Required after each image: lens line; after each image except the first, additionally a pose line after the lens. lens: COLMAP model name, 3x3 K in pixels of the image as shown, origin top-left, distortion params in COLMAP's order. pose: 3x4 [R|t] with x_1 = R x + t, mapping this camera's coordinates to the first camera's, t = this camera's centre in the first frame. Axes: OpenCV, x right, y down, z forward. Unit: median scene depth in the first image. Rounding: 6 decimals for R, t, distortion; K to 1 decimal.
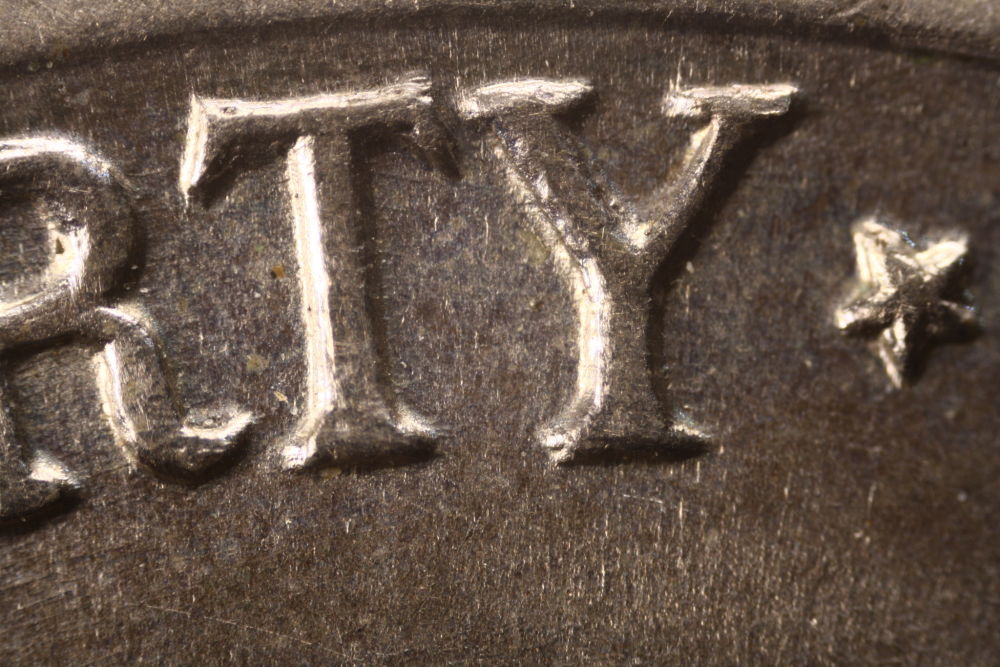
lens RADIAL K [[490.8, 0, 499.4], [0, 490.8, 334.5], [0, 0, 1]] dist [-0.000364, -0.000034]
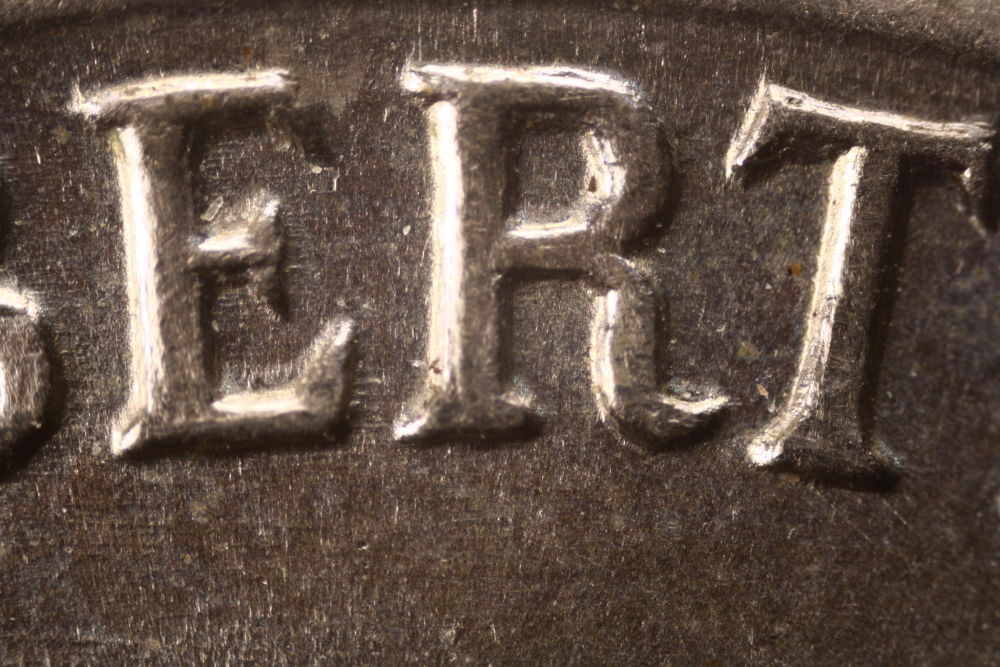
lens RADIAL K [[490.8, 0, 500.0], [0, 490.8, 338.9], [0, 0, 1]] dist [-0.000364, -0.000034]
pose [[0.959458, 0.281846, -0.002003, -0.987406], [-0.281847, 0.959459, -0.000477, 0.176964], [0.001788, 0.001022, 0.999998, -0.000678]]
